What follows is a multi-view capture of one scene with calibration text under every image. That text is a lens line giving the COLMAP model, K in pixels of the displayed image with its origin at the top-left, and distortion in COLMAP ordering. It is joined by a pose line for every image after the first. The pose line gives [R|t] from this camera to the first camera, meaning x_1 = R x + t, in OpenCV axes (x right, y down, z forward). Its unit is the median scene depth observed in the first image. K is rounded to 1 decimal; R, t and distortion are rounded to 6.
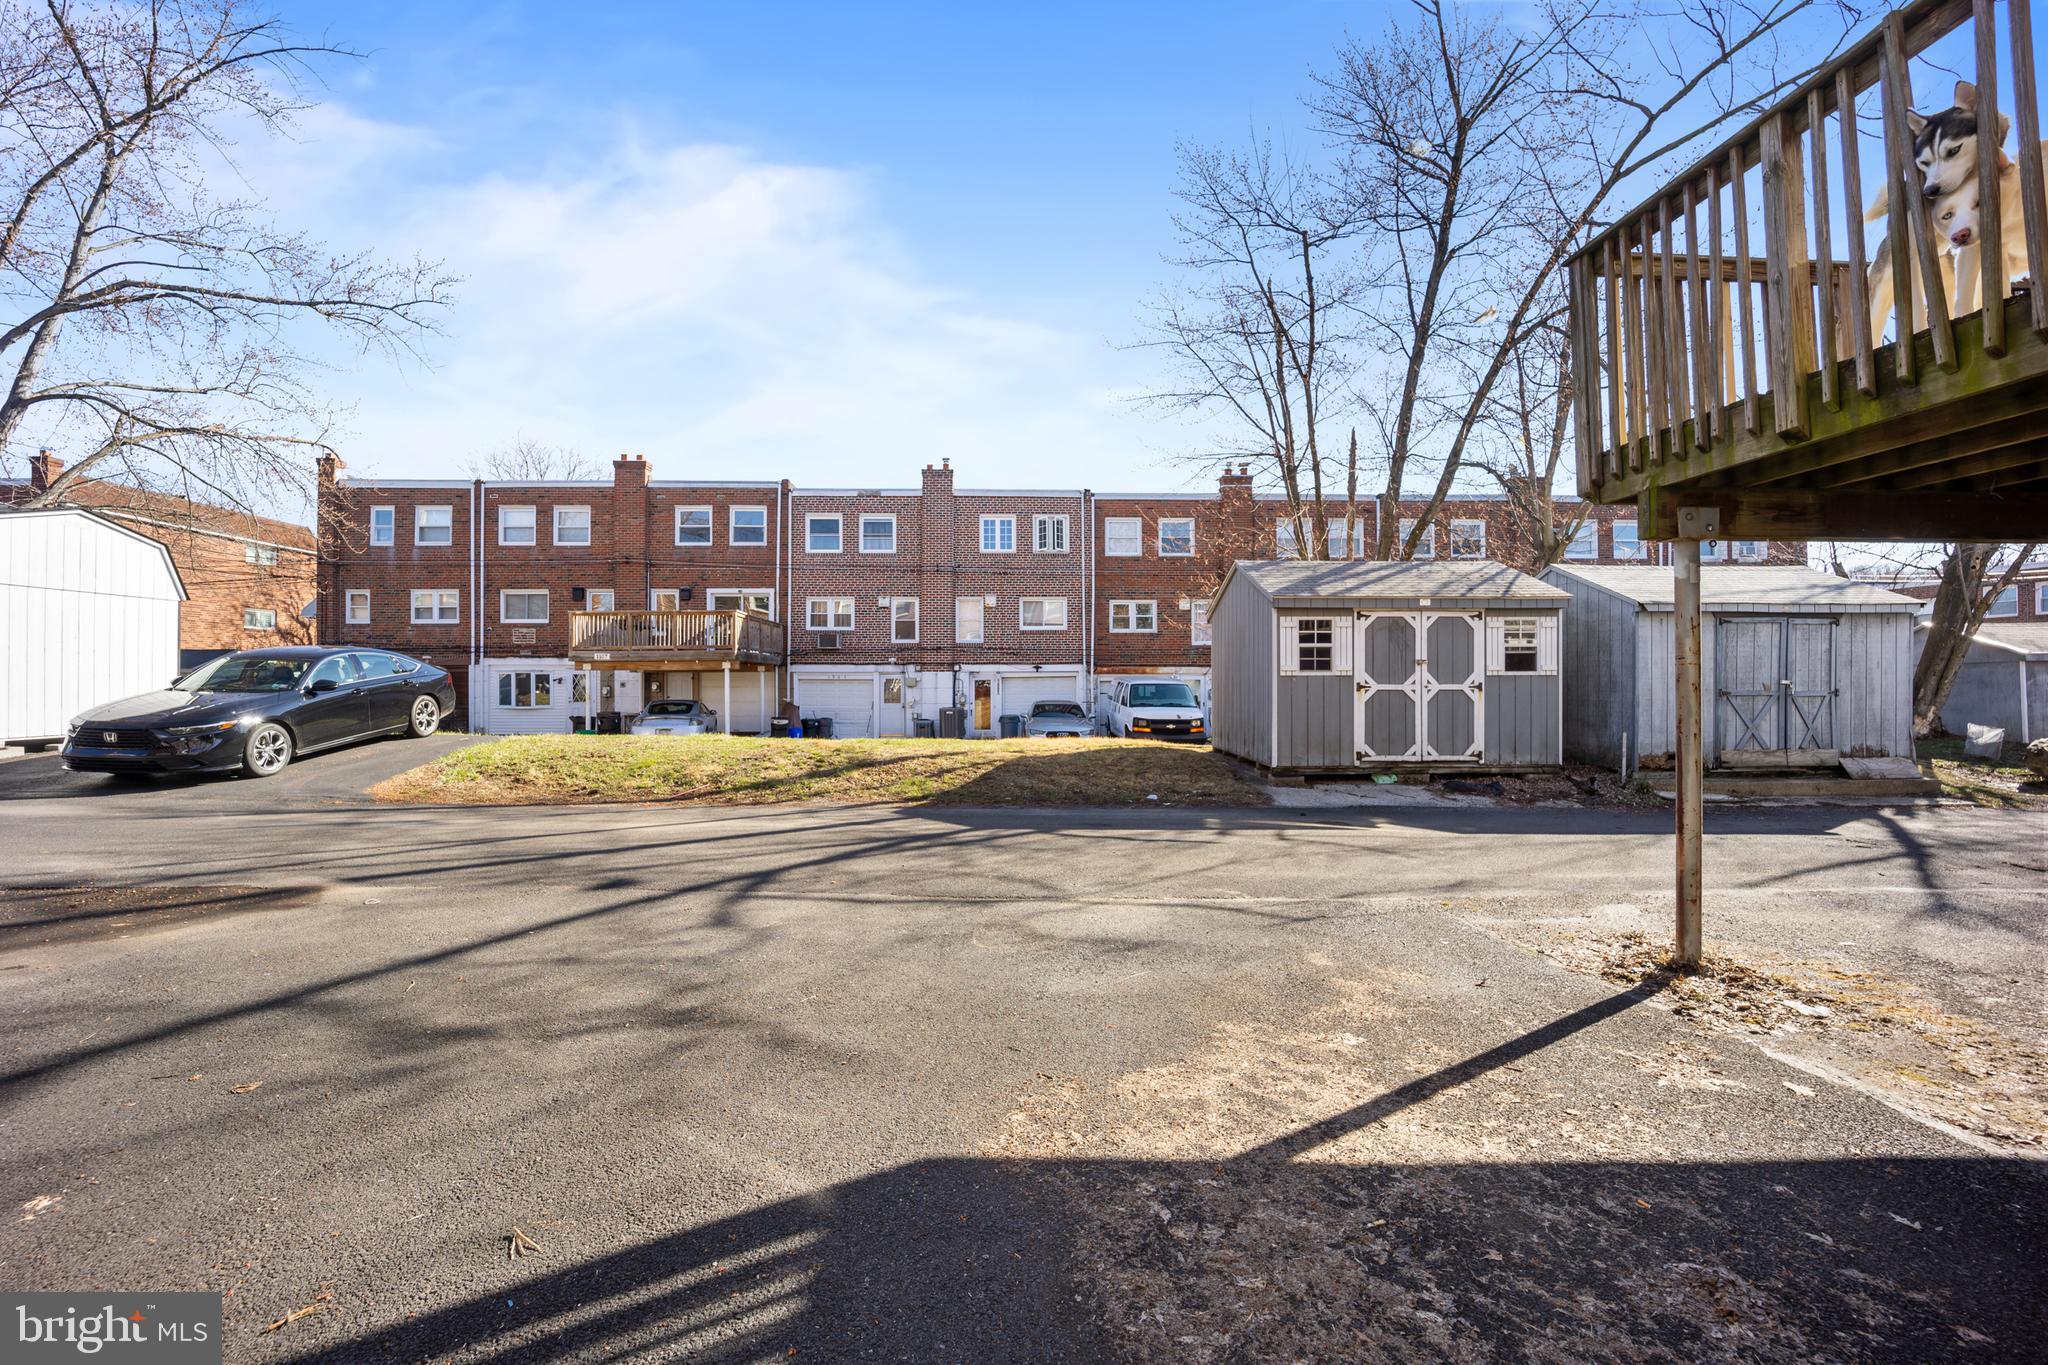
lens RADIAL K [[799.8, 0, 1023.0], [0, 799.8, 675.1], [0, 0, 1]] dist [0.085268, -0.040963]
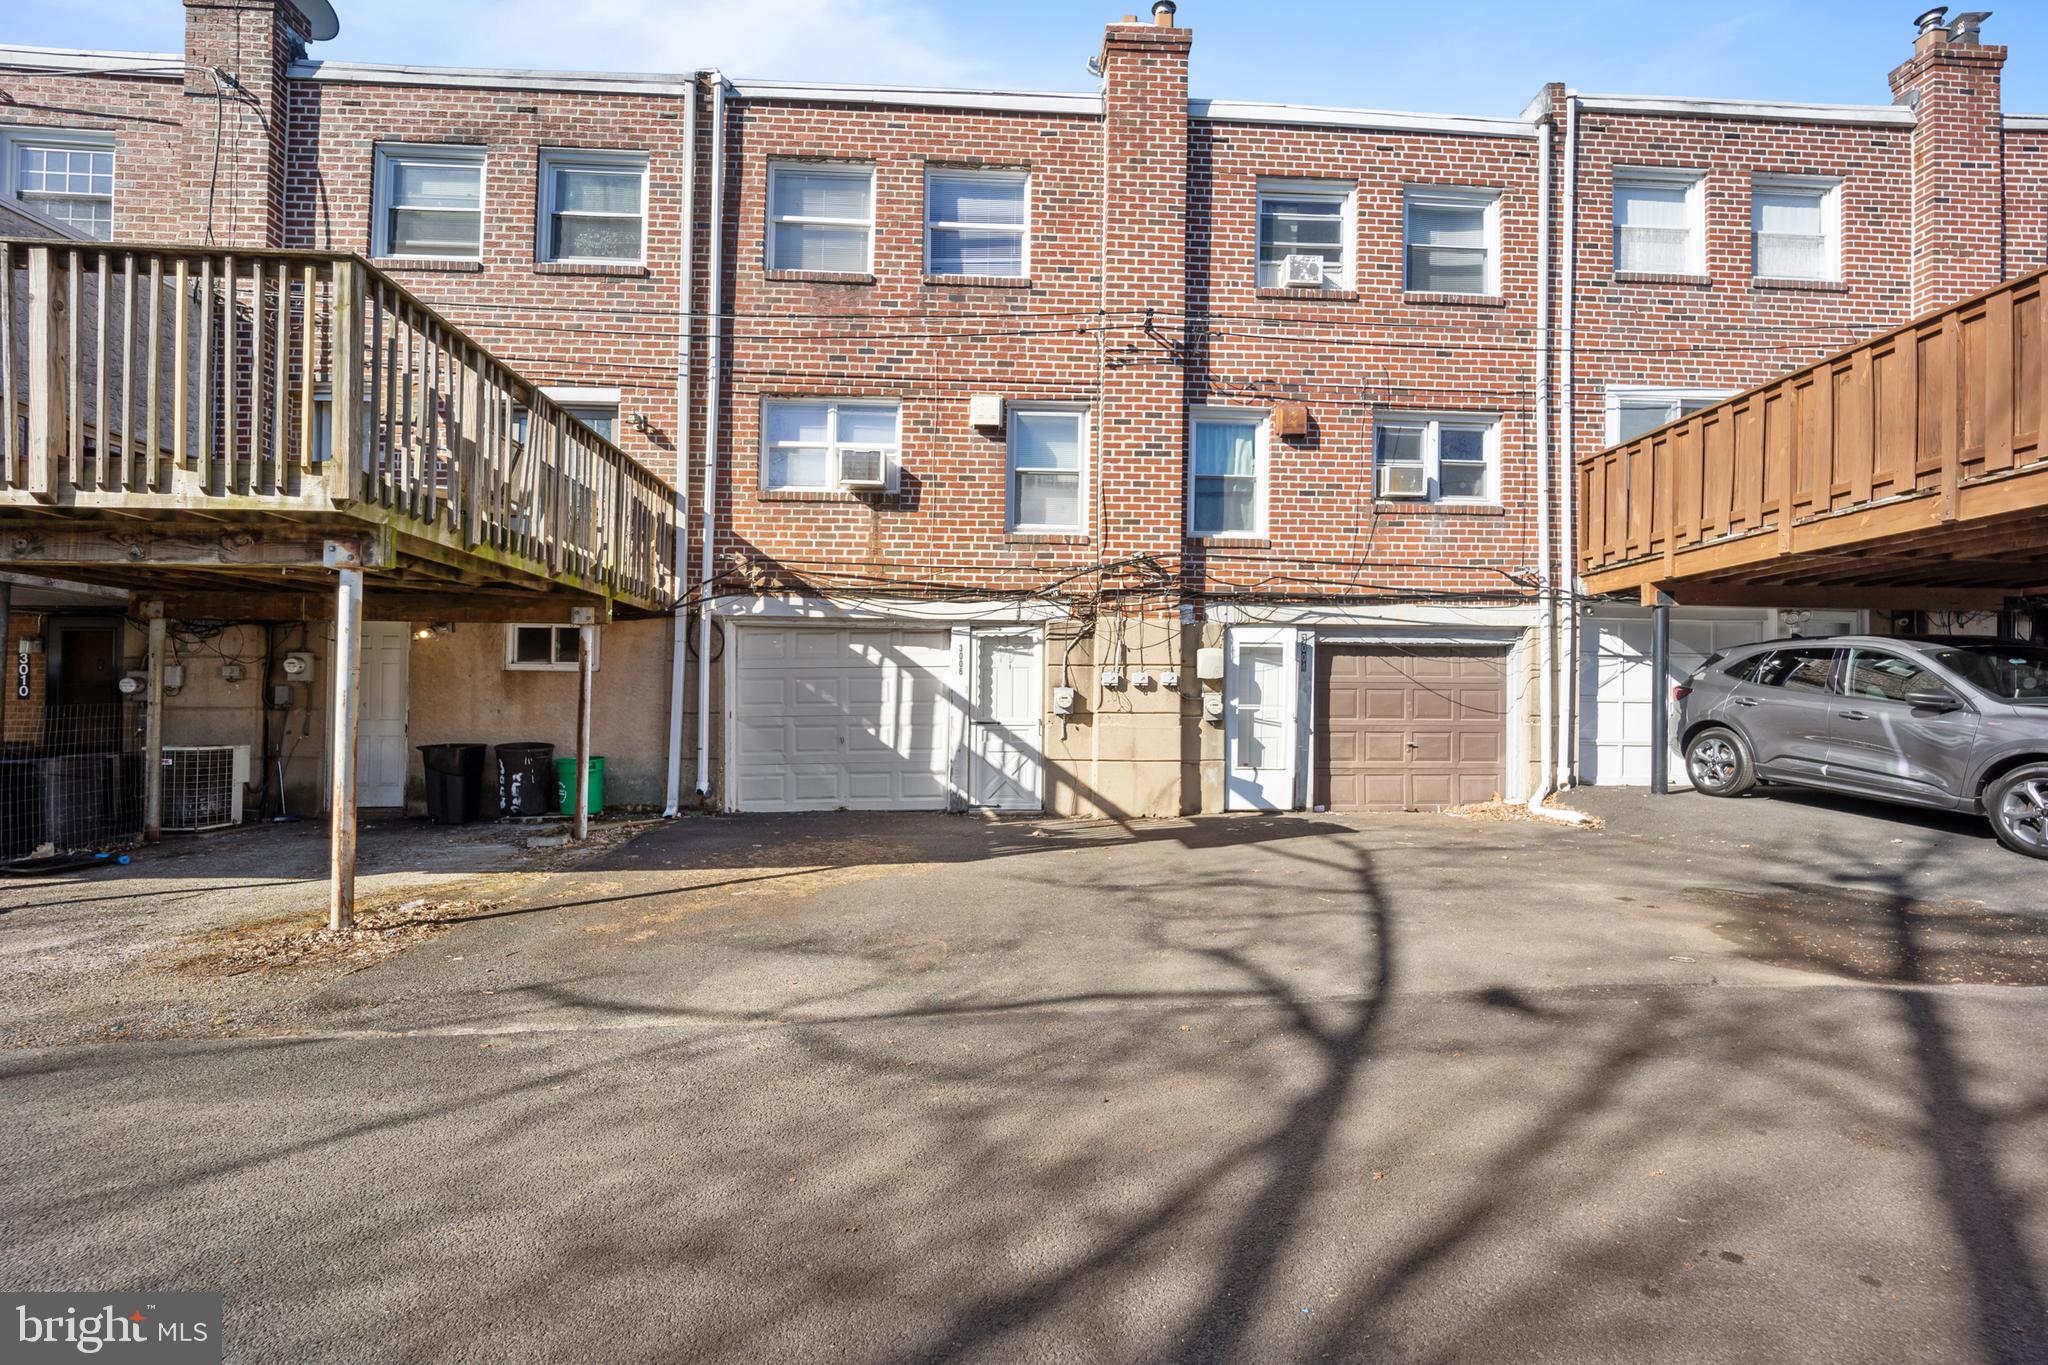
lens RADIAL K [[799.8, 0, 1023.0], [0, 799.8, 675.1], [0, 0, 1]] dist [0.085268, -0.040963]
pose [[-0.998479, -0.011910, -0.053823, -0.096463], [-0.011413, 0.999889, -0.009533, -0.002301], [0.053931, -0.008904, -0.998505, 1.989057]]
